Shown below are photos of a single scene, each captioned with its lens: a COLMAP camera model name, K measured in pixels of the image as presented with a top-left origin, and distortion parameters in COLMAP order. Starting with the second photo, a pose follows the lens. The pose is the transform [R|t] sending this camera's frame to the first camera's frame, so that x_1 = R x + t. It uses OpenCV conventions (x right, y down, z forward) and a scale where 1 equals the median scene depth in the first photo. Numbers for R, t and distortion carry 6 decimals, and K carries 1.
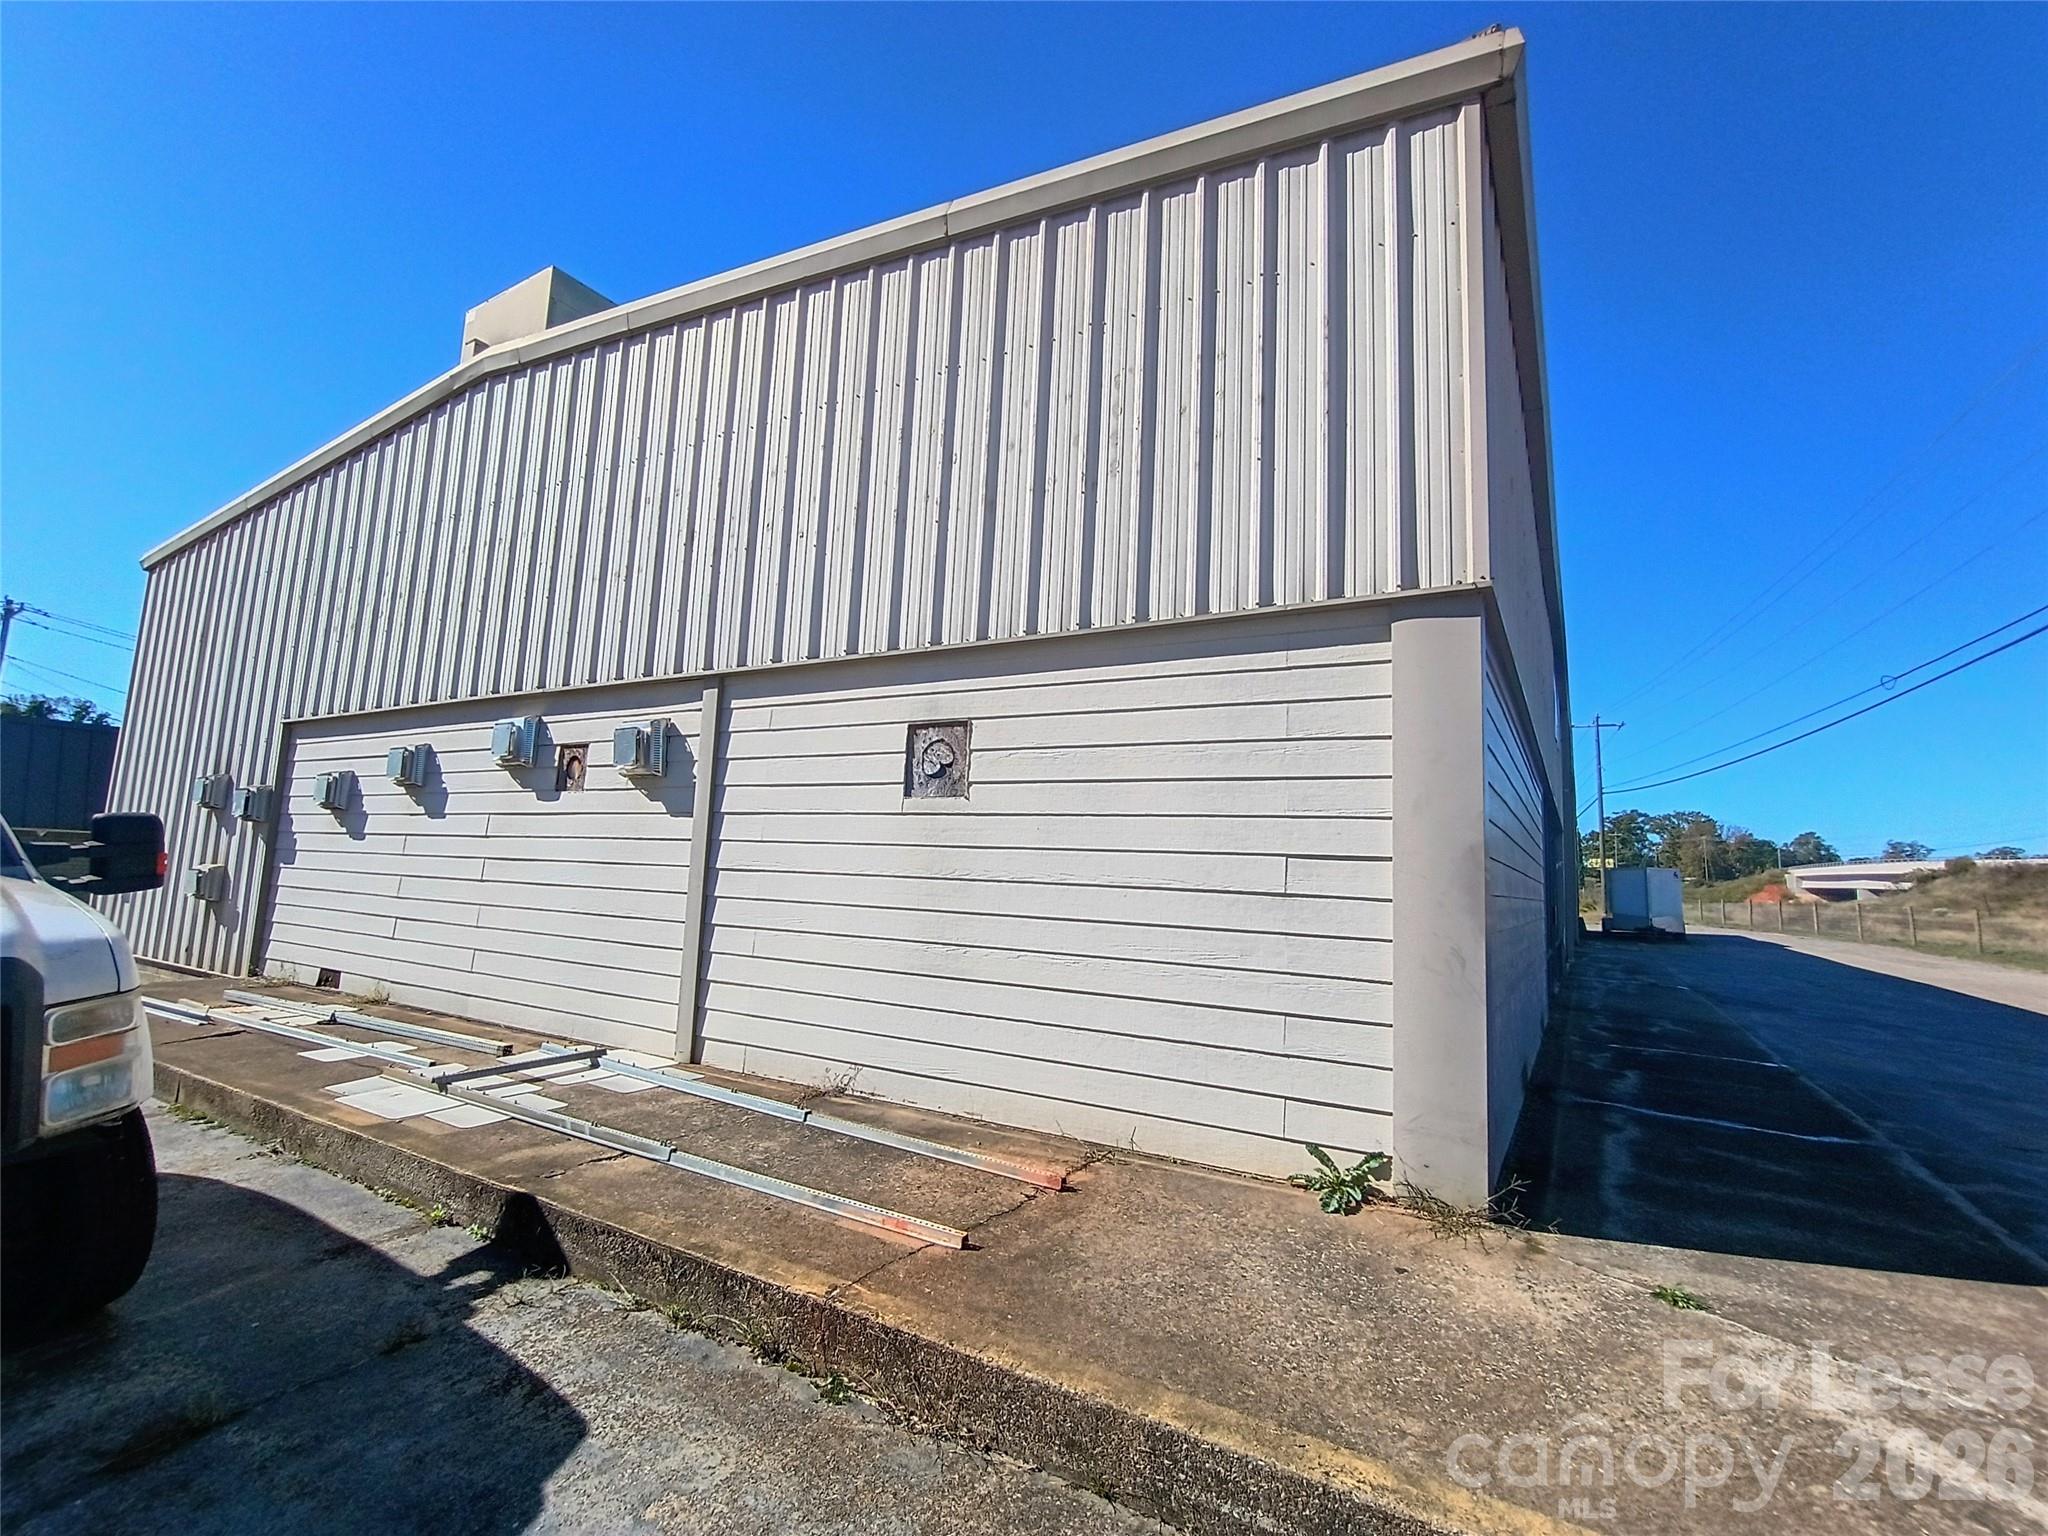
lens RADIAL K [[920.8, 0, 1030.1], [0, 920.8, 768.1], [0, 0, 1]] dist [-0.004145, 0.001138]
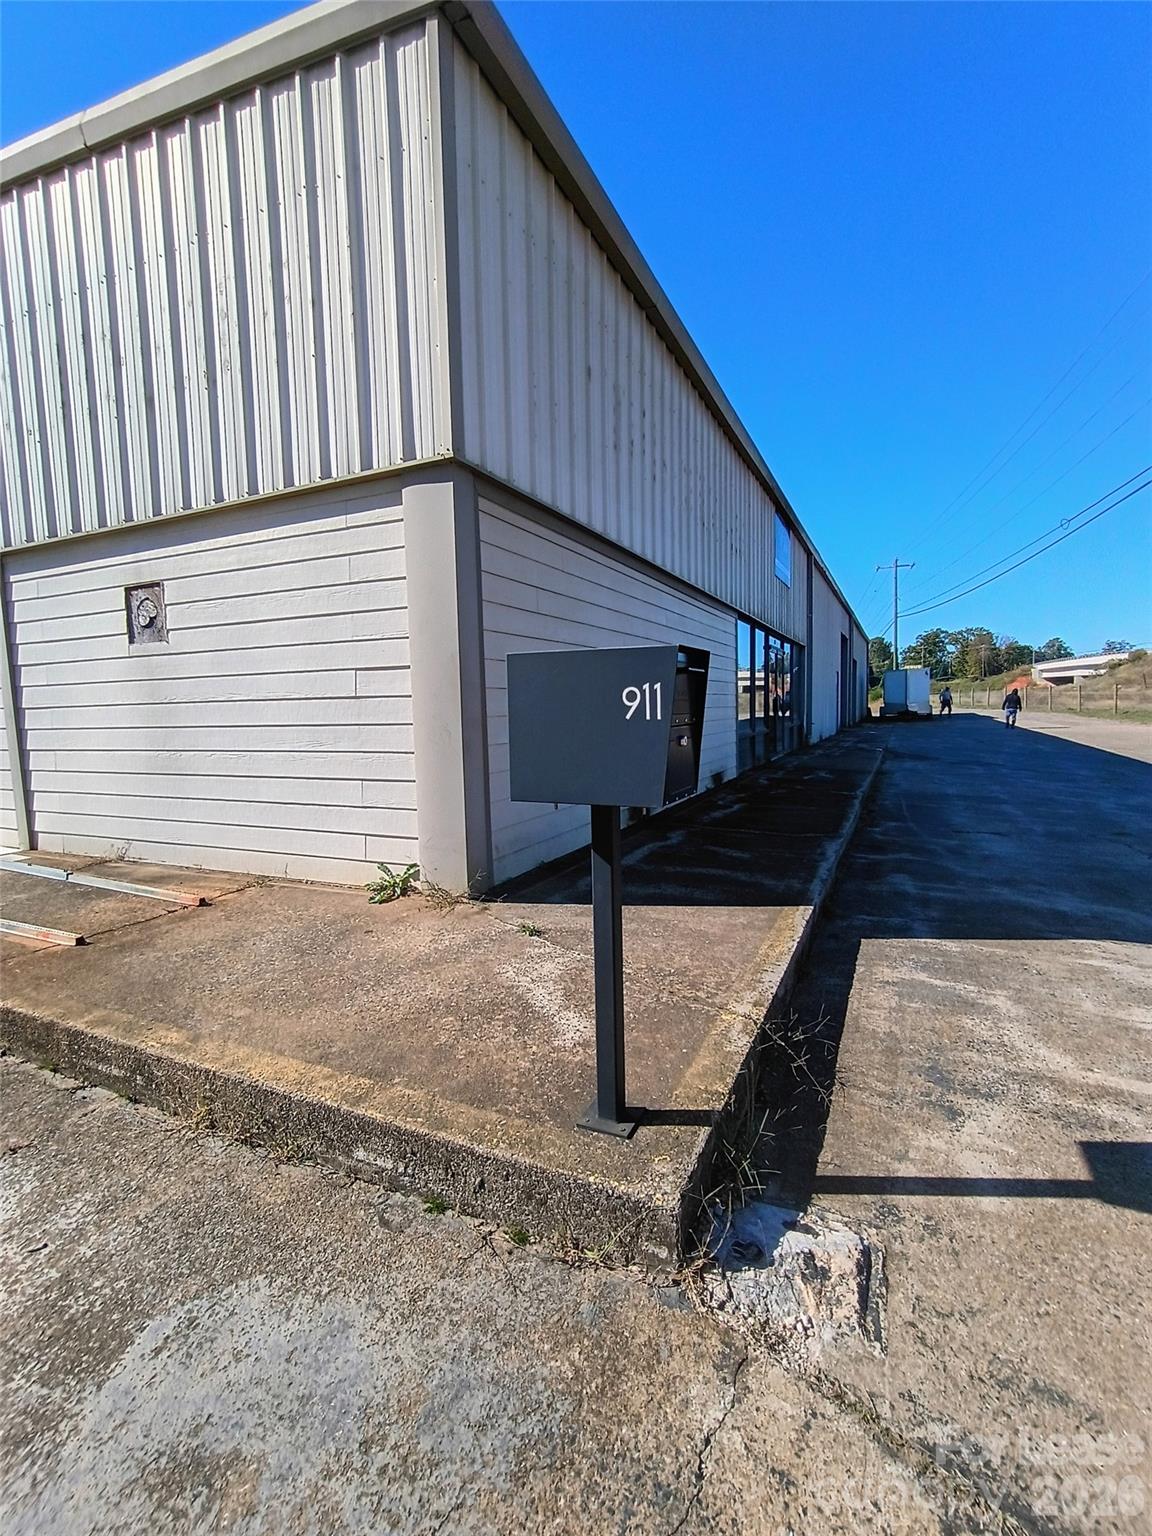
lens RADIAL K [[690.6, 0, 576.2], [0, 690.6, 773.8], [0, 0, 1]] dist [-0.004145, 0.001138]
pose [[0.993683, -0.073798, 0.084540, 0.518750], [0.053618, 0.974020, 0.220025, 0.037575], [-0.098581, -0.214102, 0.971824, -0.085848]]
